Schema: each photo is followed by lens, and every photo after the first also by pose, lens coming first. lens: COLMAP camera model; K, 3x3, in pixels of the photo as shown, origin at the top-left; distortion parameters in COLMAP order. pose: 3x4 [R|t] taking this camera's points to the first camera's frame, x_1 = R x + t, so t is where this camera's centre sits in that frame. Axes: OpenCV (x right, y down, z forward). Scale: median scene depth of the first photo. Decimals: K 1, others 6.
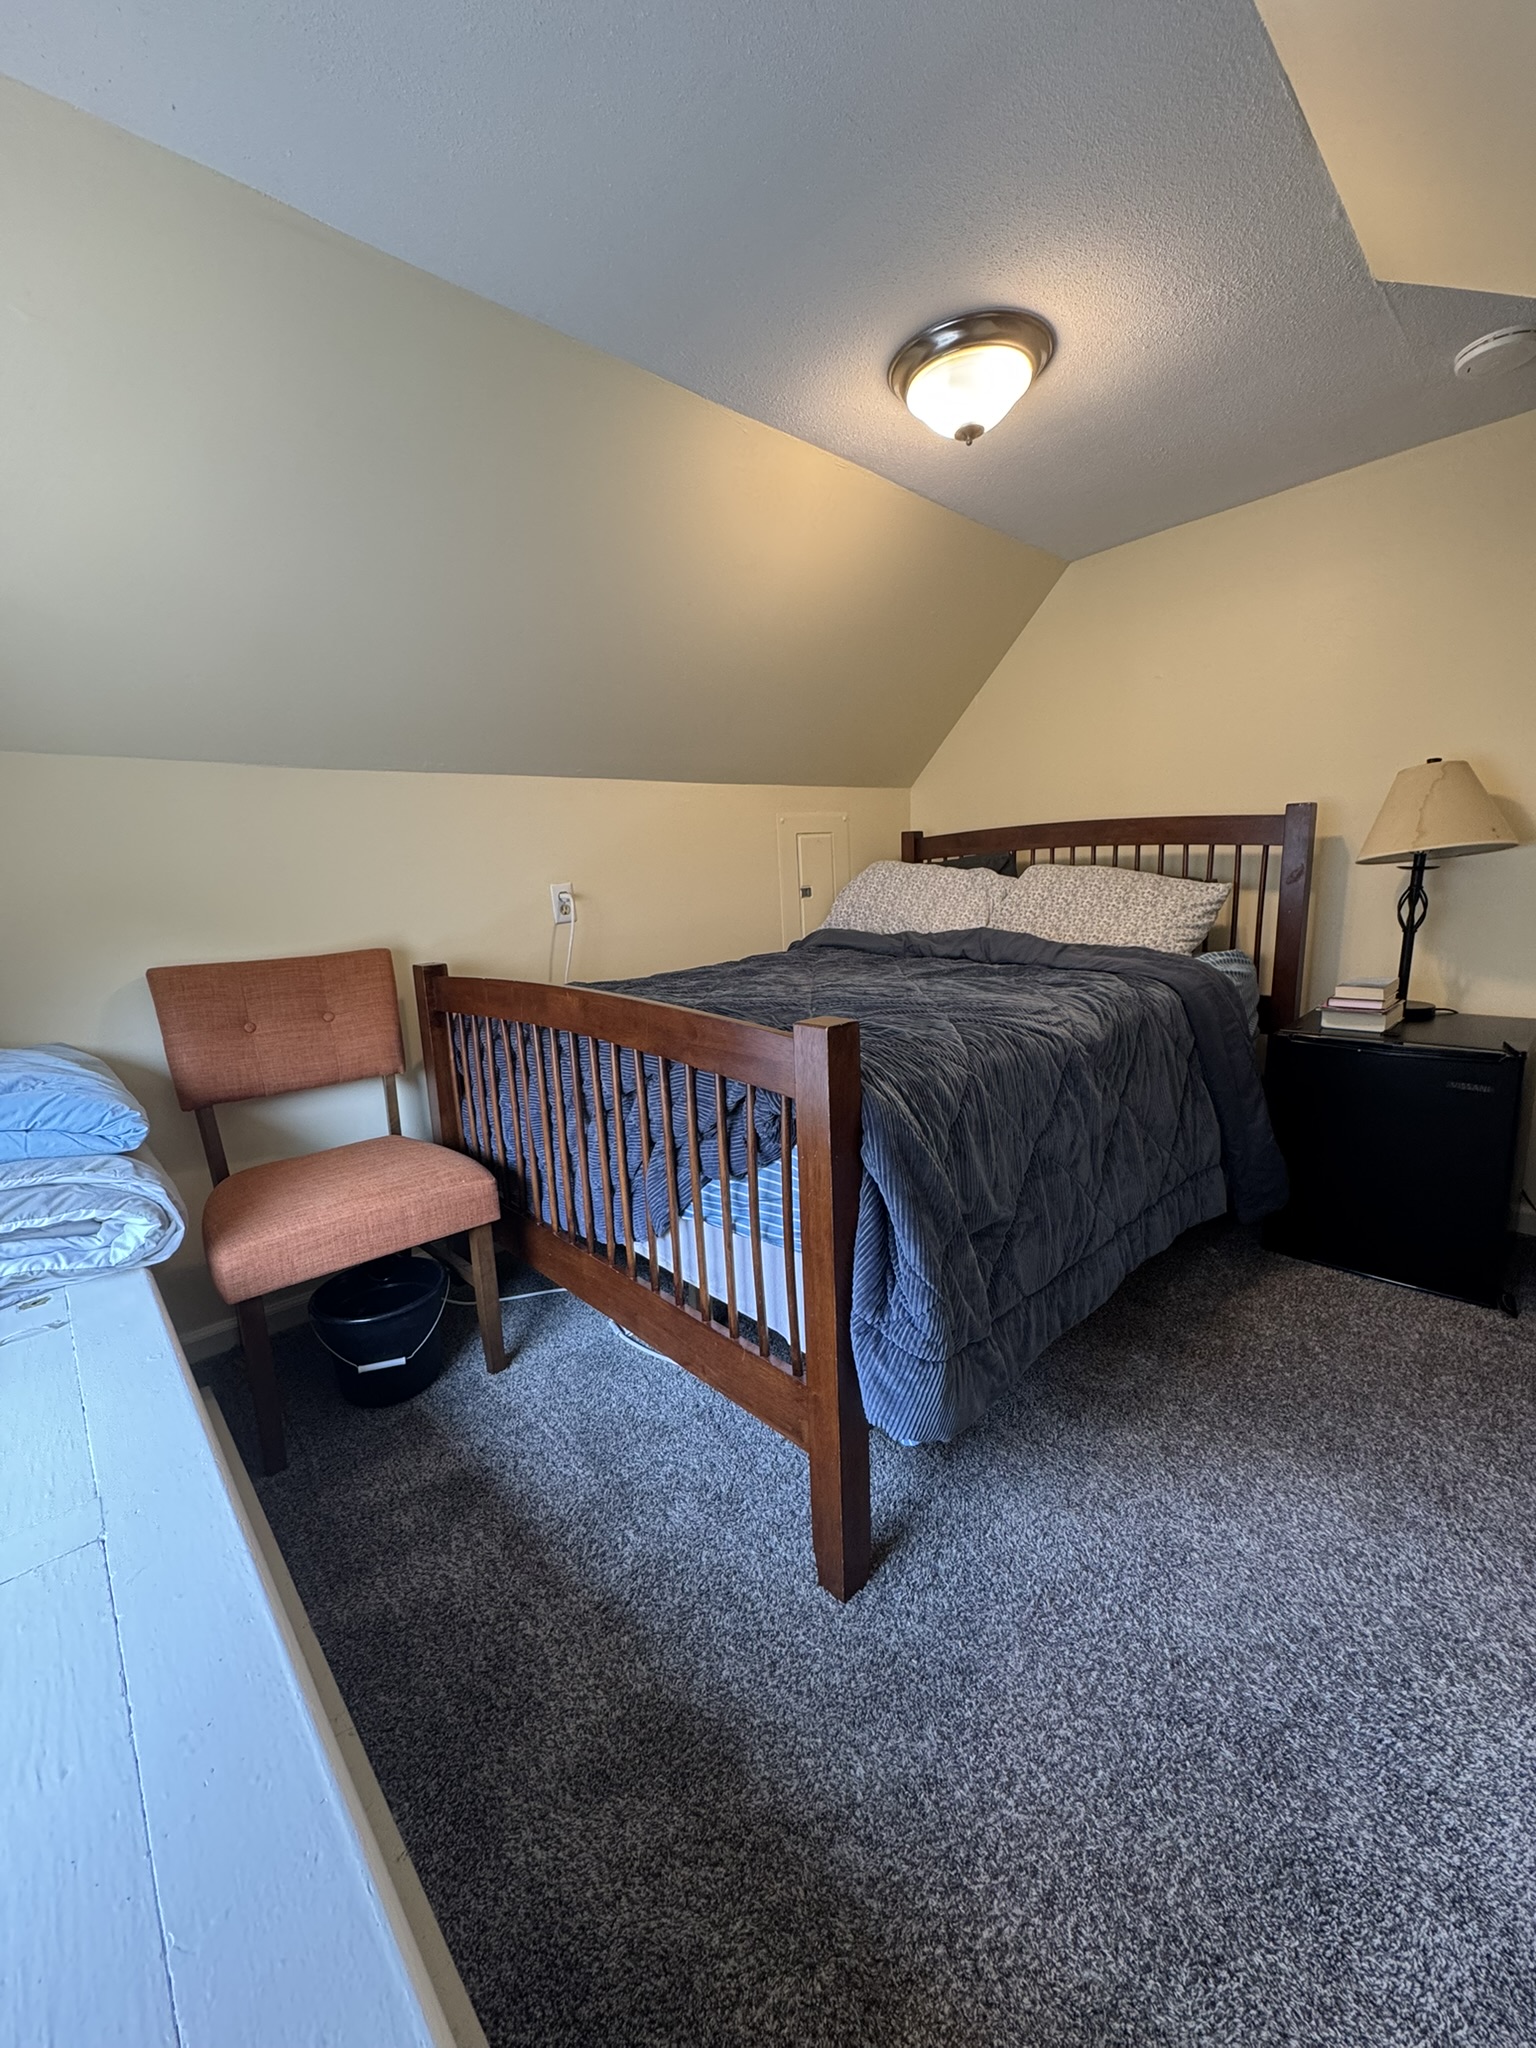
lens RADIAL K [[817.7, 0, 769.7], [0, 817.7, 1023.8], [0, 0, 1]] dist [-0.002823, 0.000532]
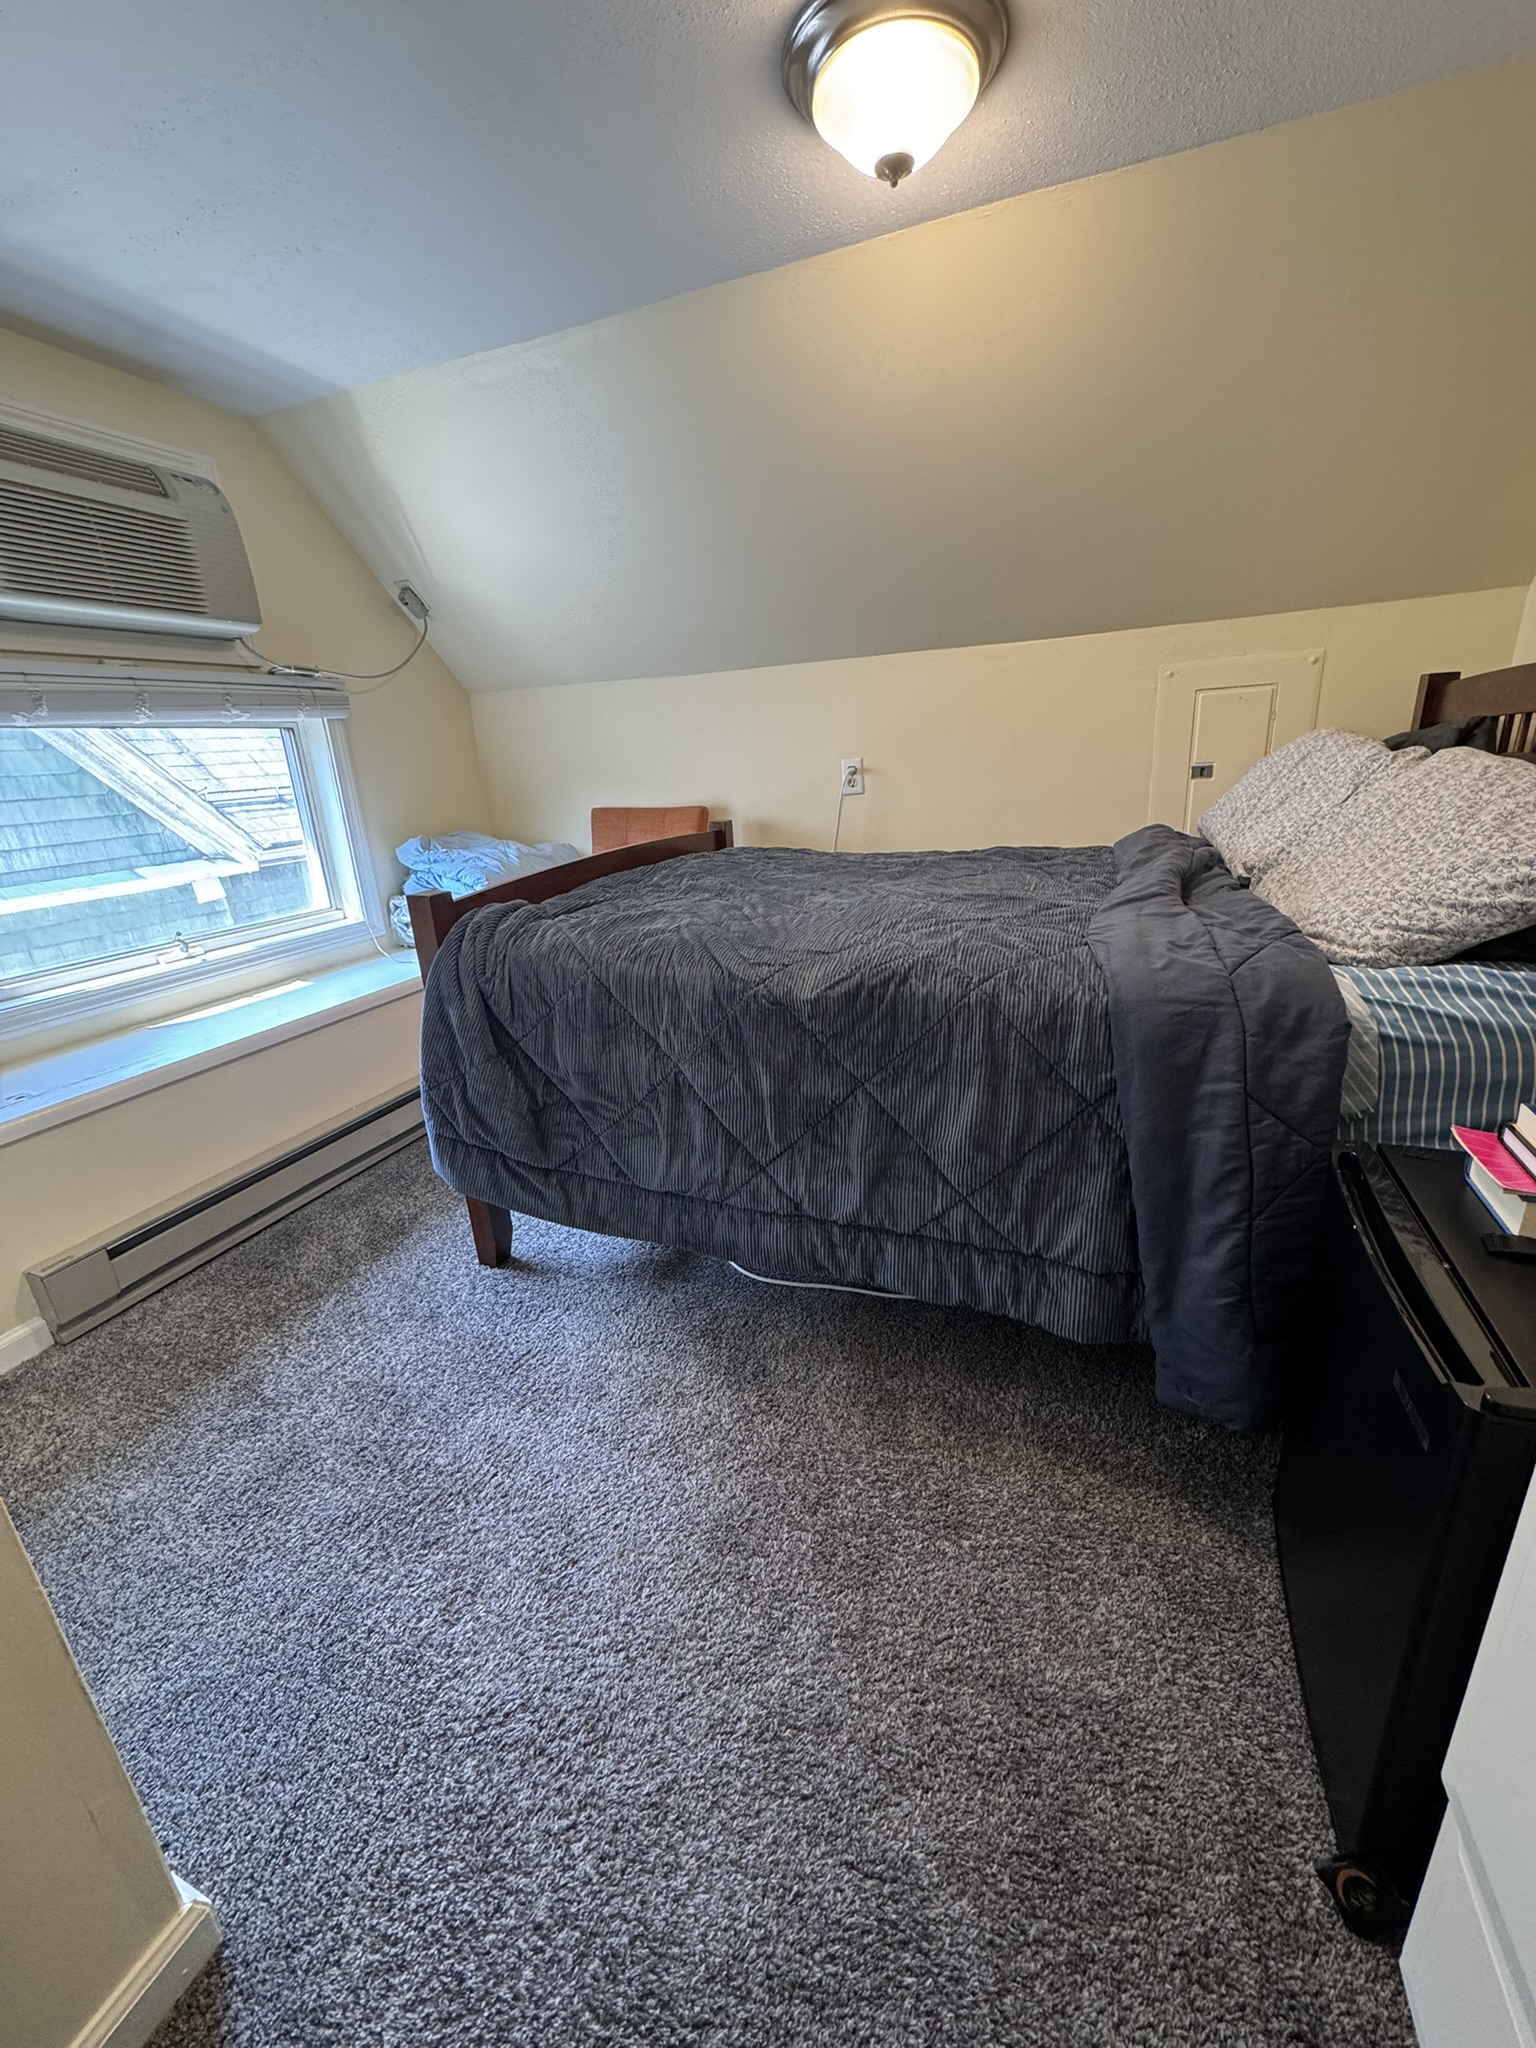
lens RADIAL K [[817.7, 0, 769.7], [0, 817.7, 1023.8], [0, 0, 1]] dist [-0.002823, 0.000532]
pose [[0.399496, 0.310419, -0.862579, 0.781663], [-0.139664, 0.950551, 0.277393, -0.121170], [0.906034, 0.009654, 0.423095, 0.422507]]
